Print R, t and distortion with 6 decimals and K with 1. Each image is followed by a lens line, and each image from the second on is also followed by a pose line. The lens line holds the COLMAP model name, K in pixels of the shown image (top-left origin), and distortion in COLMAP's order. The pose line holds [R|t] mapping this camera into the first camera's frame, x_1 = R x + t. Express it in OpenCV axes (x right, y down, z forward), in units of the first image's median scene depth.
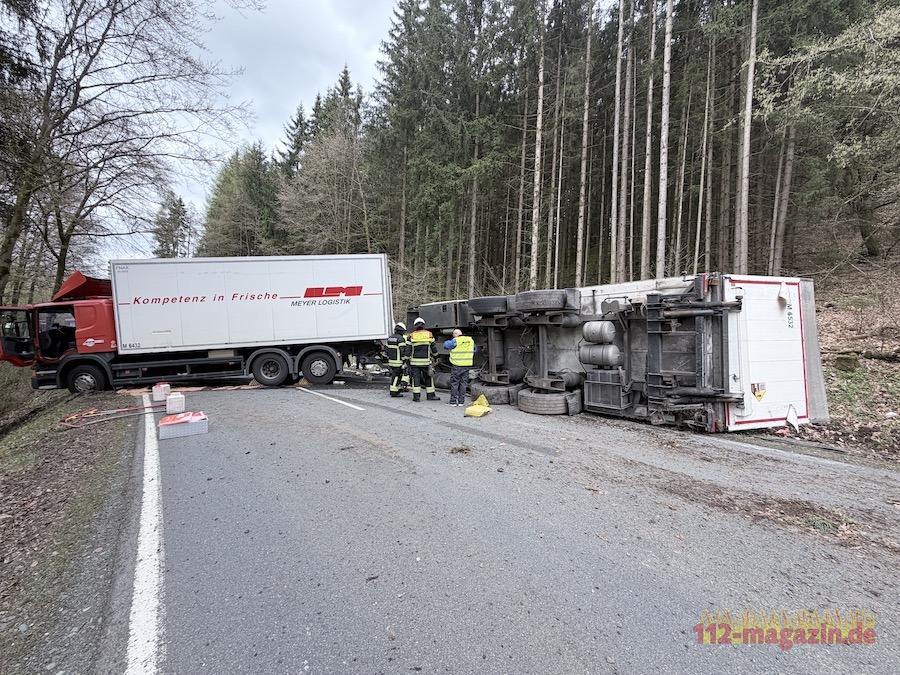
lens RADIAL K [[363.6, 0, 448.2], [0, 363.6, 333.7], [0, 0, 1]] dist [-0.002688, -0.000032]
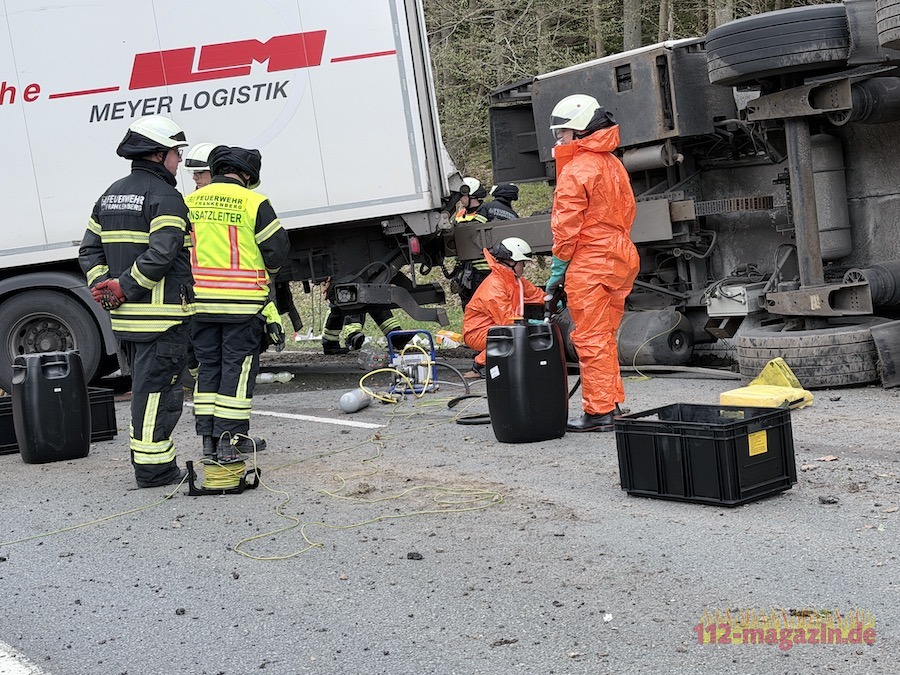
lens RADIAL K [[1477.6, 0, 450.0], [0, 1477.6, 337.5], [0, 0, 1]] dist [0.158817, -0.167767]
pose [[0.988199, -0.071792, -0.135311, -0.001072], [0.080386, 0.995008, 0.059145, 0.057696], [0.130389, -0.069325, 0.989036, -0.184257]]
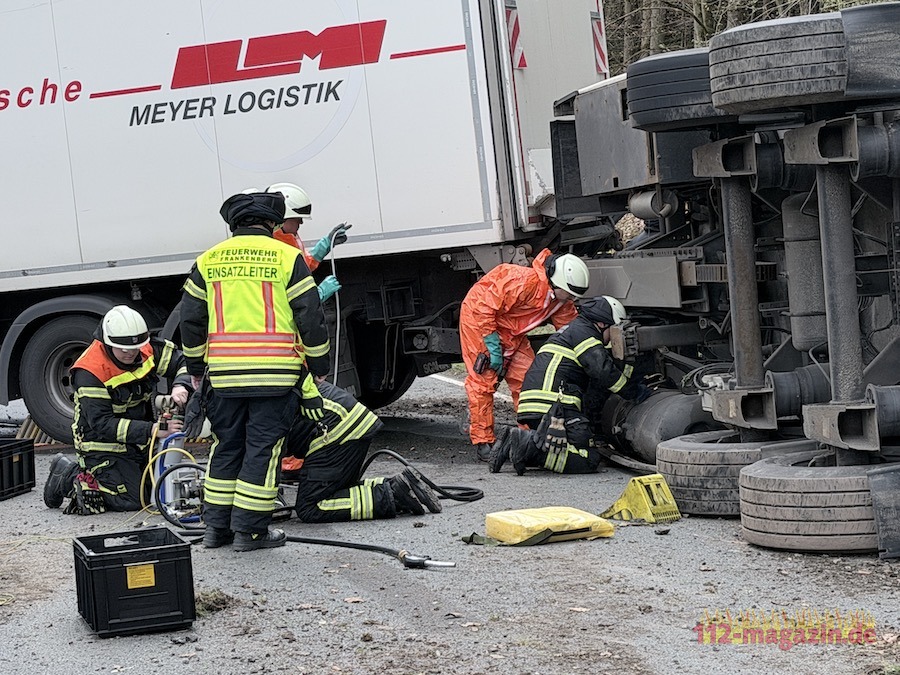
lens RADIAL K [[2312.2, 0, 450.0], [0, 2312.2, 337.5], [0, 0, 1]] dist [0.072558, 0.680563]
pose [[0.859707, -0.009870, -0.510693, 0.697482], [0.038308, 0.998243, 0.045195, 0.006812], [0.509350, -0.058418, 0.858575, -0.322873]]
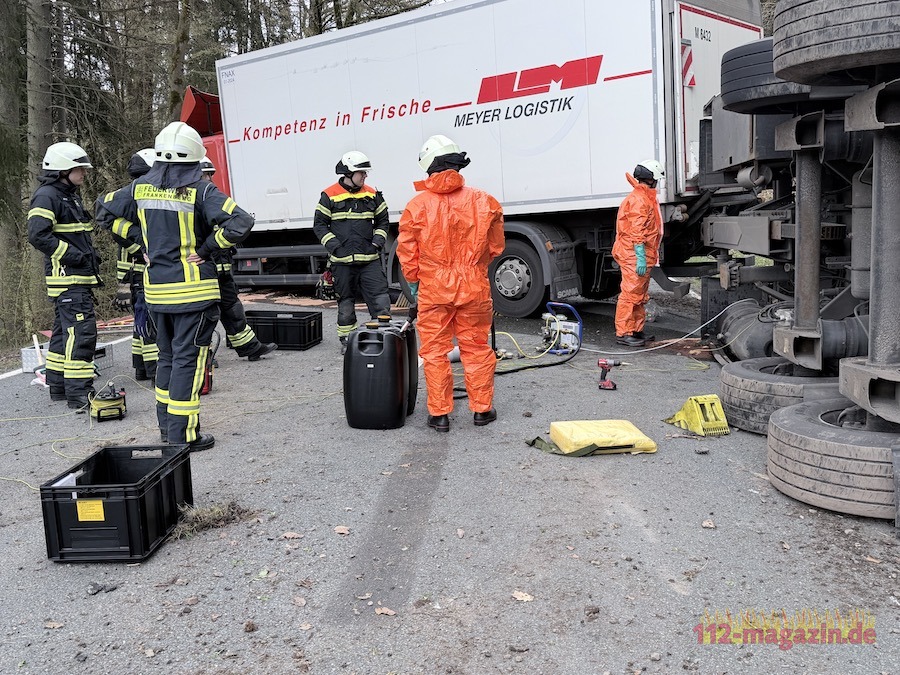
lens RADIAL K [[891.8, 0, 446.1], [0, 891.8, 341.2], [0, 0, 1]] dist [0.145732, -0.250402]
pose [[0.654798, 0.112200, -0.747429, 0.458509], [0.003534, 0.988454, 0.151477, 0.015016], [0.755796, -0.101829, 0.646841, 0.354427]]
